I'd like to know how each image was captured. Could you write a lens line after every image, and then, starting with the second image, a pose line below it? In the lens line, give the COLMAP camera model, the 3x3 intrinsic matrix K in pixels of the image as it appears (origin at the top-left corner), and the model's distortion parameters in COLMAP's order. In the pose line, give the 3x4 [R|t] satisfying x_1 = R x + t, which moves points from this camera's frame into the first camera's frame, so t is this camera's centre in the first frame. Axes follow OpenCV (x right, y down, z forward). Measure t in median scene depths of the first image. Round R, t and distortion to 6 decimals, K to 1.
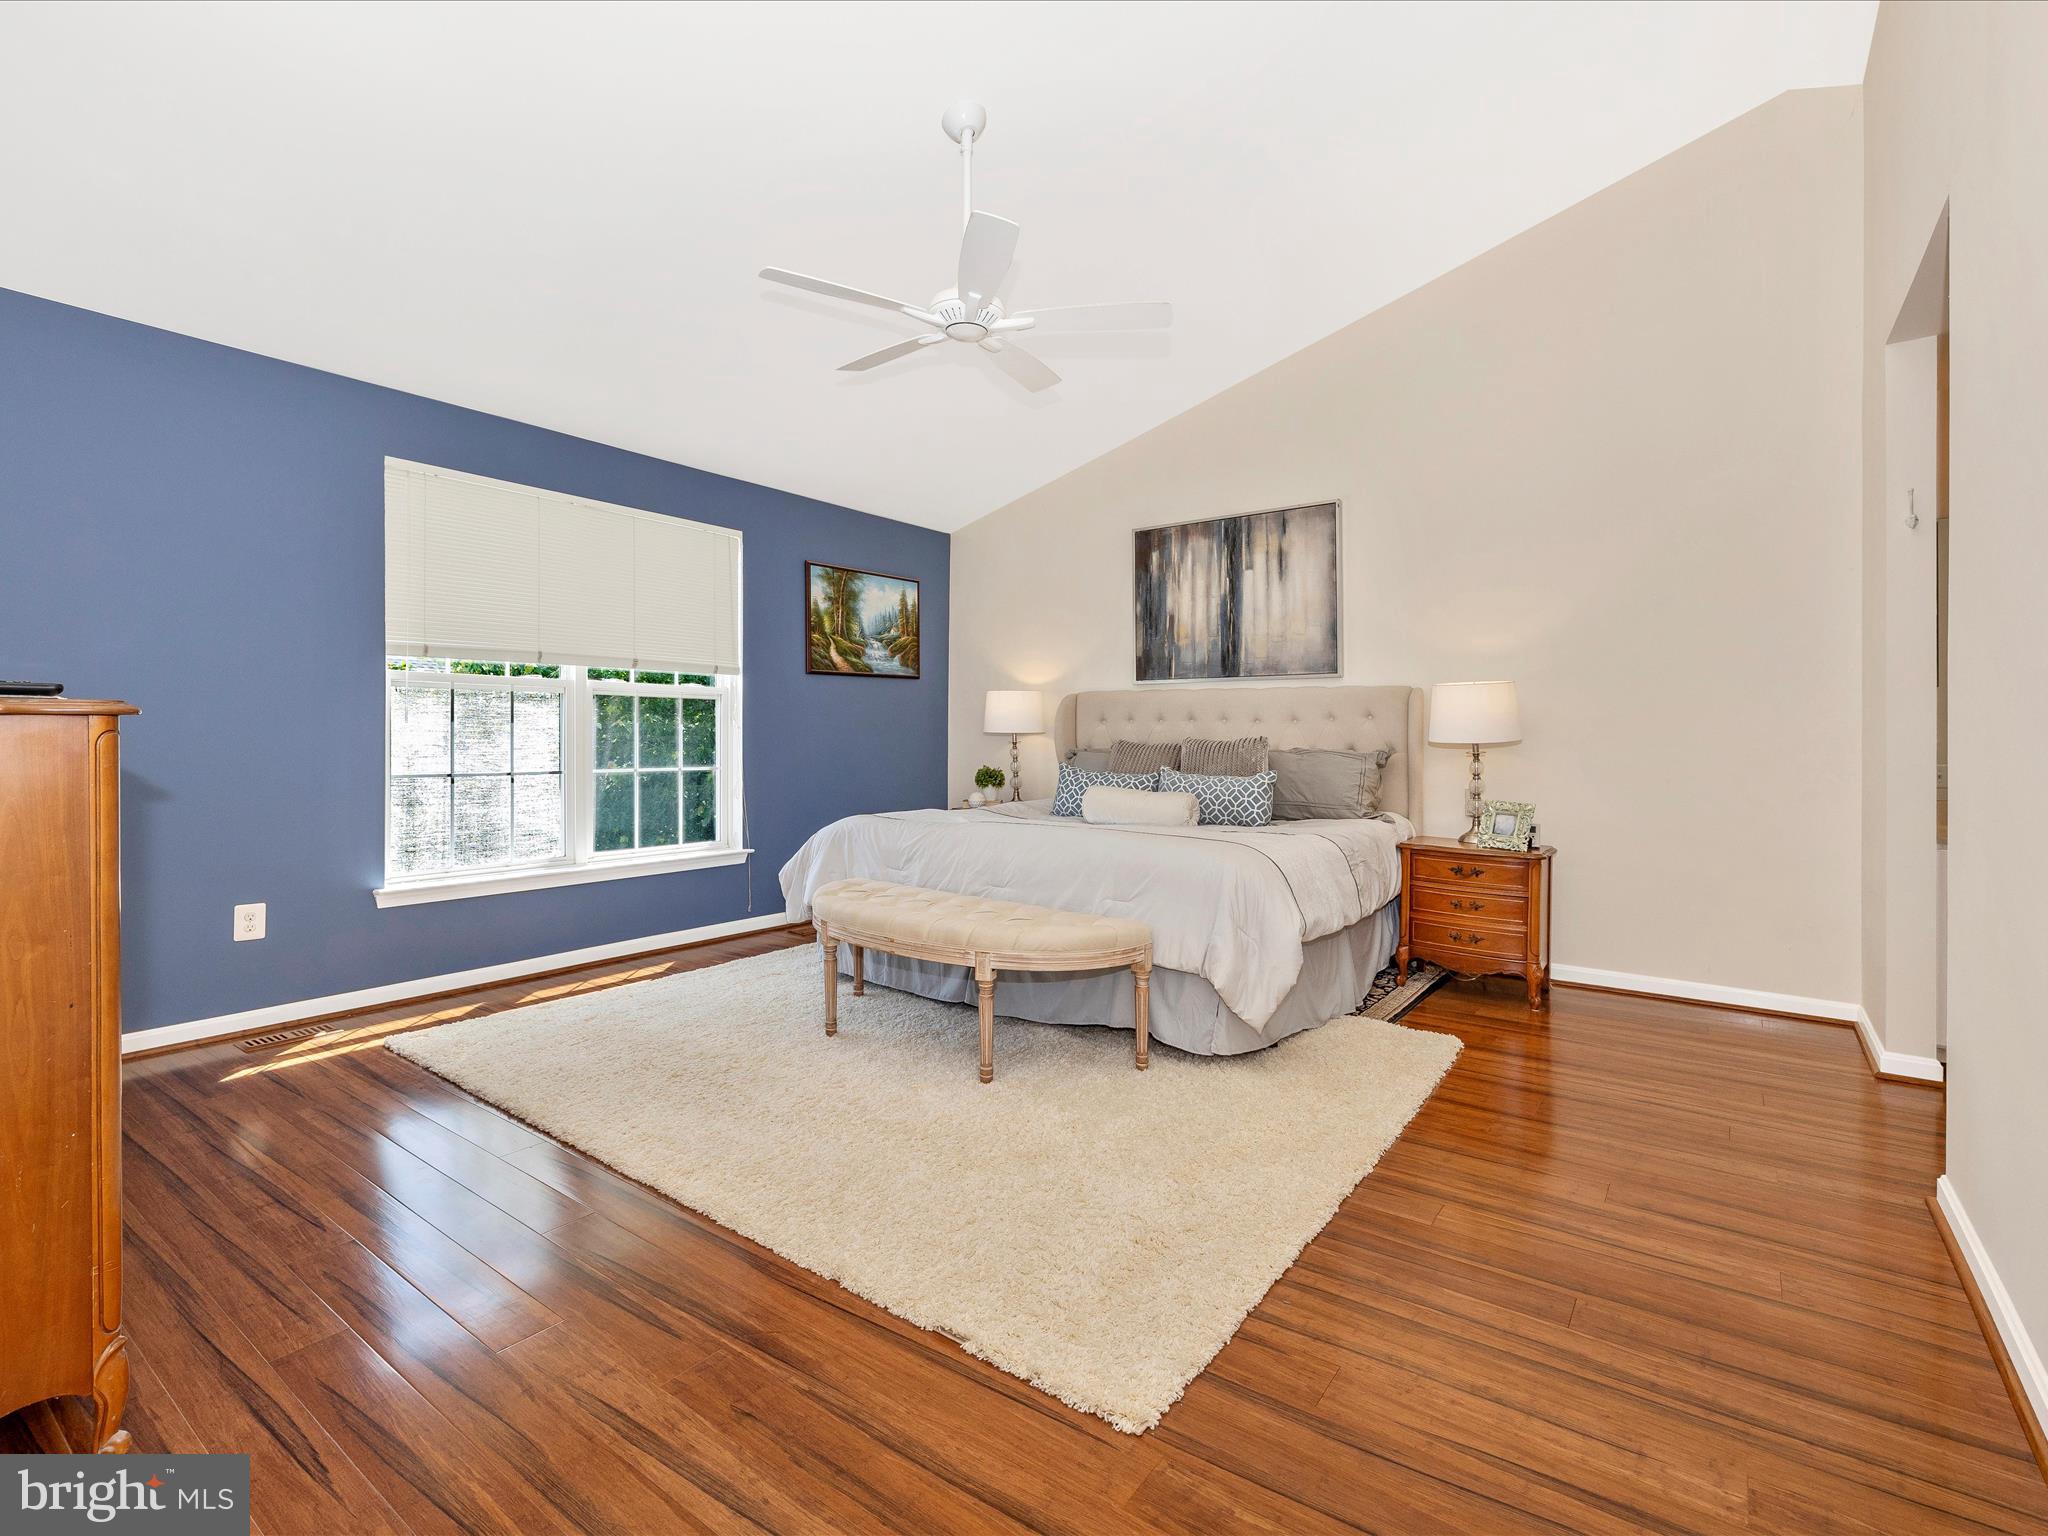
lens RADIAL K [[961.8, 0, 1031.2], [0, 961.8, 754.0], [0, 0, 1]] dist [-0.004019, 0.001048]
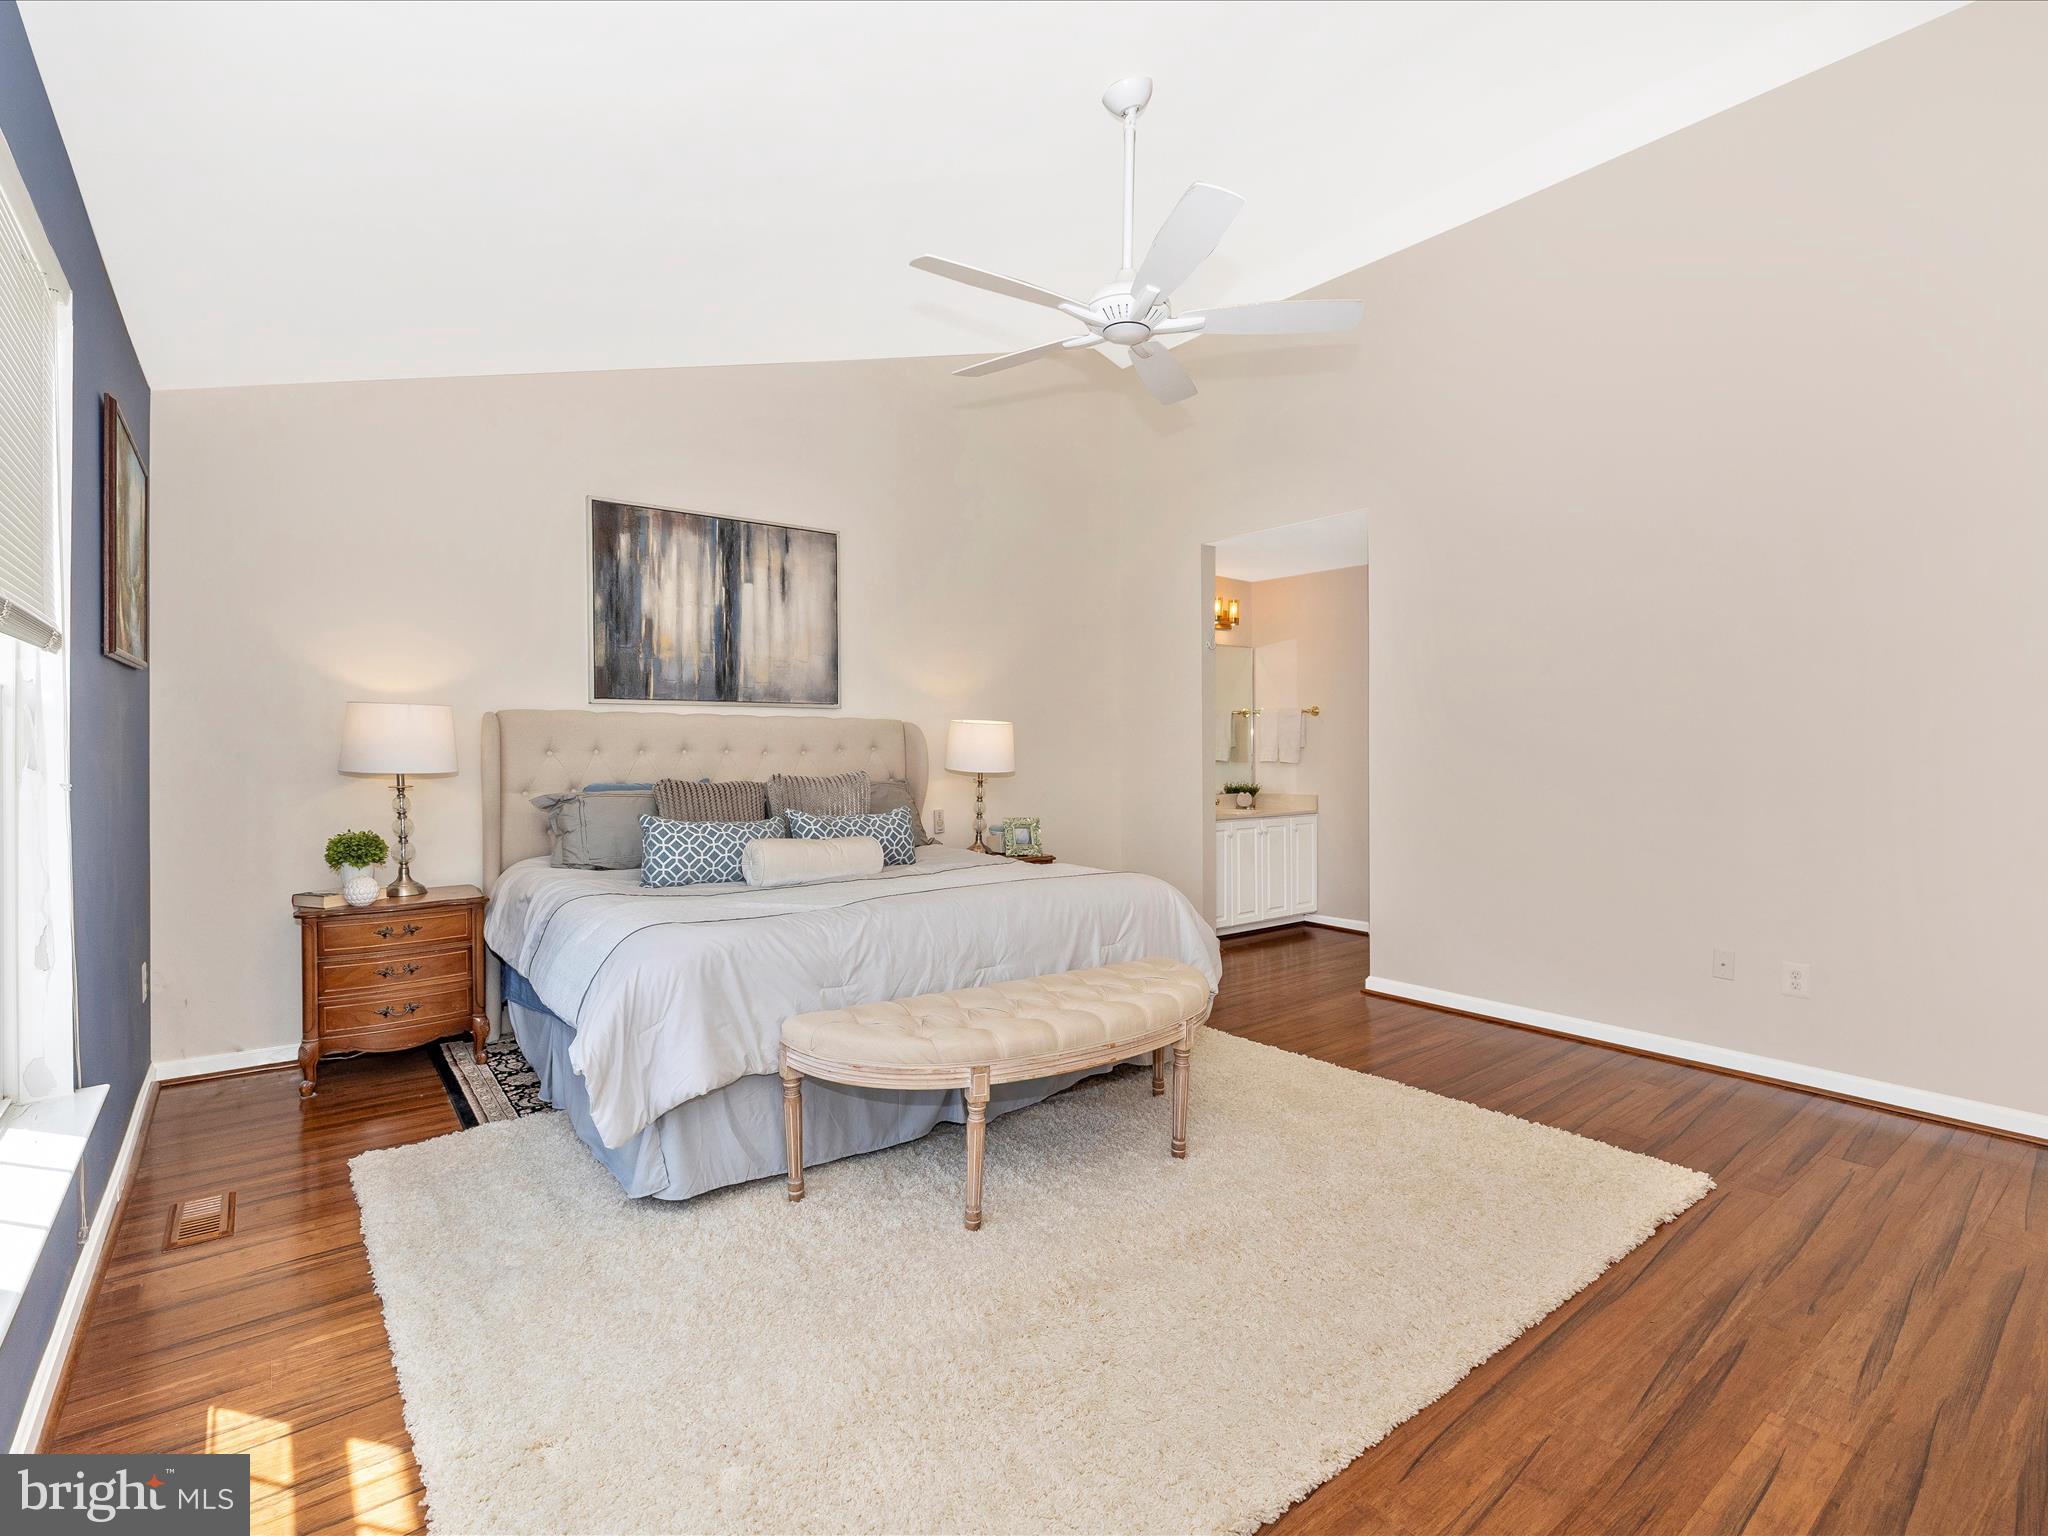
lens RADIAL K [[961.8, 0, 1031.8], [0, 961.8, 760.2], [0, 0, 1]] dist [-0.004019, 0.001048]
pose [[0.270177, -0.022204, 0.962555, -0.561752], [0.018193, 0.999673, 0.017954, -0.037967], [-0.962639, 0.012661, 0.270492, 0.503831]]
